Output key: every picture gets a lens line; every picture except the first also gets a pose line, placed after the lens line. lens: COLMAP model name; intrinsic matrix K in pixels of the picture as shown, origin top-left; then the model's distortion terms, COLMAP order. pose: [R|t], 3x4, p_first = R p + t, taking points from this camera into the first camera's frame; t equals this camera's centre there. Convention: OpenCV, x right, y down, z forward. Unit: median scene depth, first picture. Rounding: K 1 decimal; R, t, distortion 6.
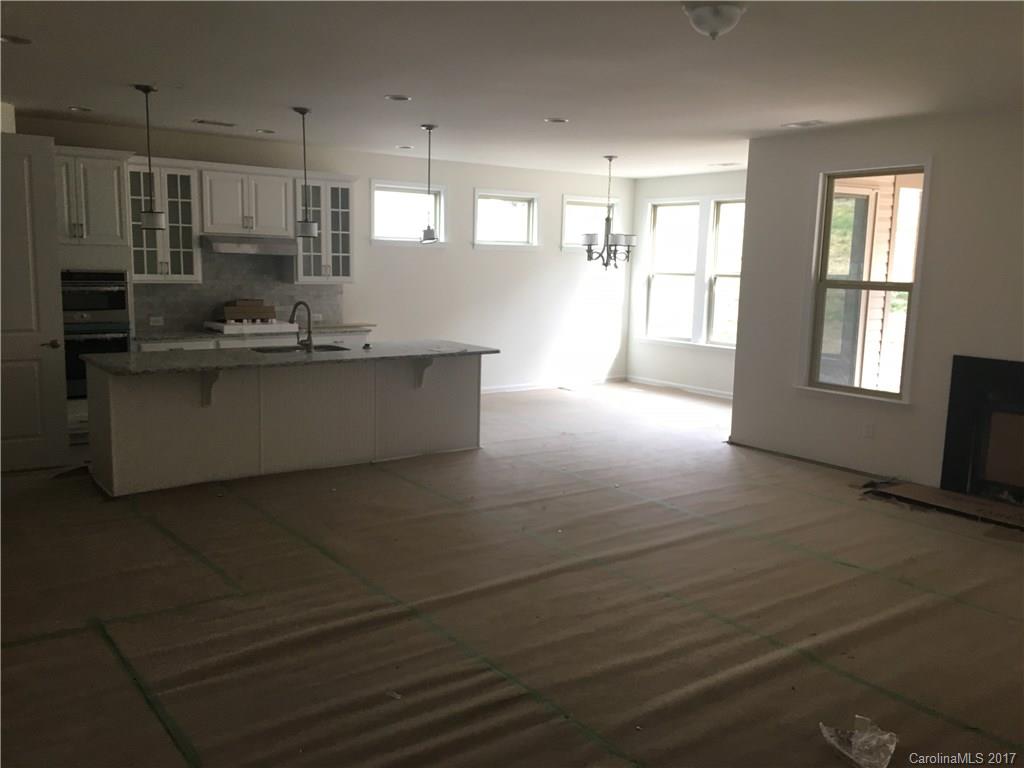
lens RADIAL K [[878.7, 0, 518.2], [0, 878.7, 387.7], [0, 0, 1]] dist [0.080731, -0.109190]
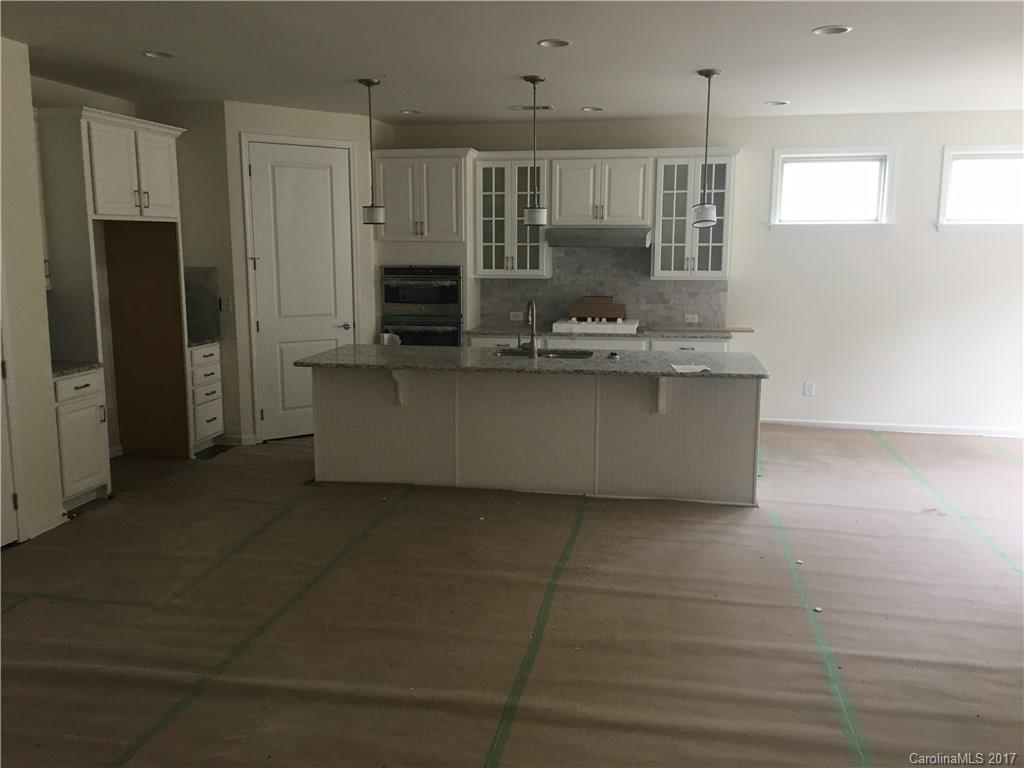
lens RADIAL K [[878.7, 0, 518.2], [0, 878.7, 387.7], [0, 0, 1]] dist [0.080731, -0.109190]
pose [[0.673863, 0.100192, -0.732031, 0.334865], [-0.094396, 0.994318, 0.049195, -0.044425], [0.732801, 0.035950, 0.679492, 0.336342]]
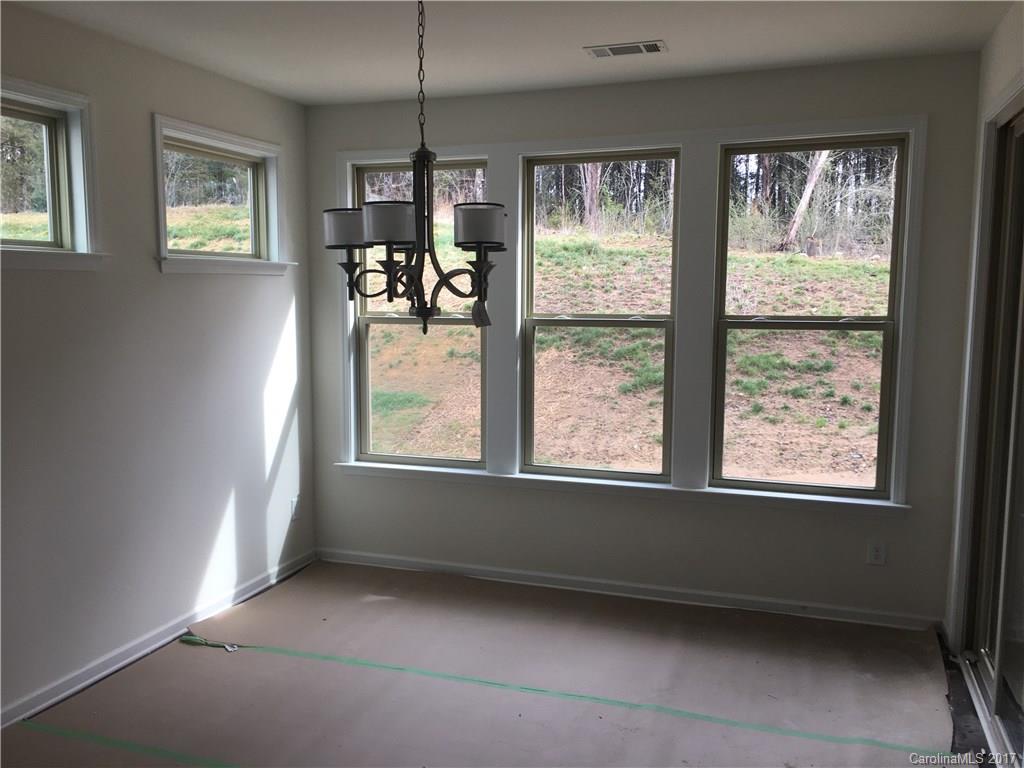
lens RADIAL K [[868.0, 0, 512.0], [0, 868.0, 384.0], [0, 0, 1]] dist [0.065264, -0.107701]
pose [[0.835620, -0.082844, 0.543025, -0.039426], [0.099910, 0.994995, -0.001947, -0.129256], [-0.540146, 0.055880, 0.839714, 0.853402]]
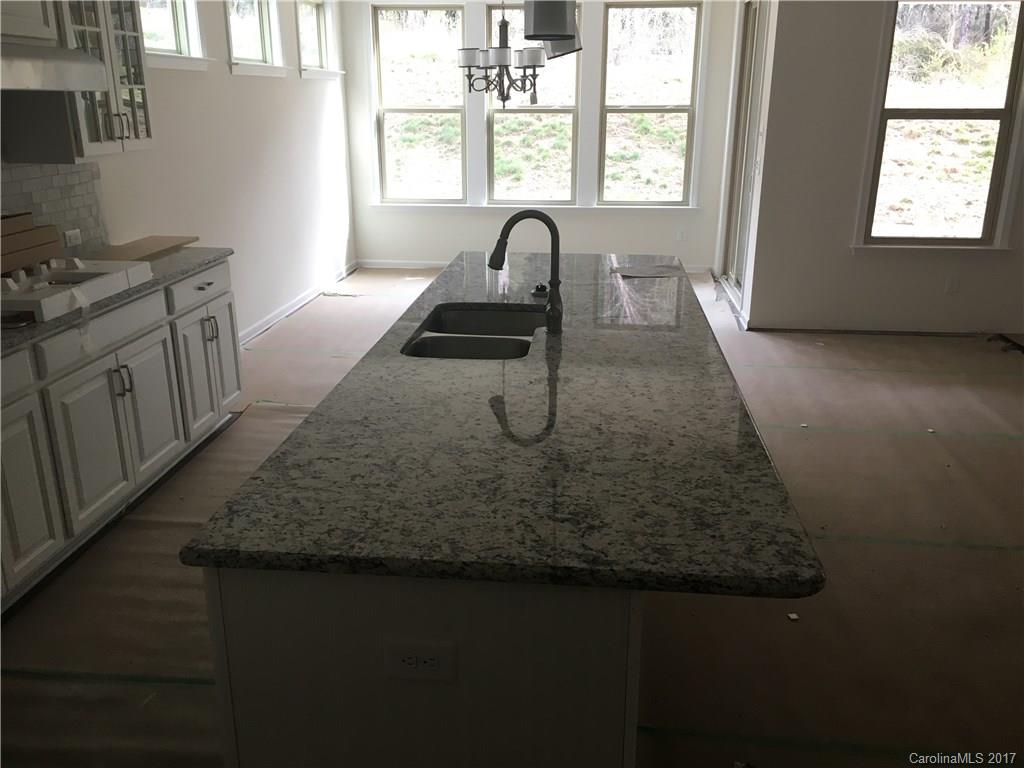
lens RADIAL K [[878.7, 0, 518.2], [0, 878.7, 387.7], [0, 0, 1]] dist [0.080731, -0.109190]
pose [[0.676870, -0.251080, 0.691958, -0.458973], [0.123763, 0.965465, 0.229259, -0.094265], [-0.725623, -0.069540, 0.684569, 0.608364]]
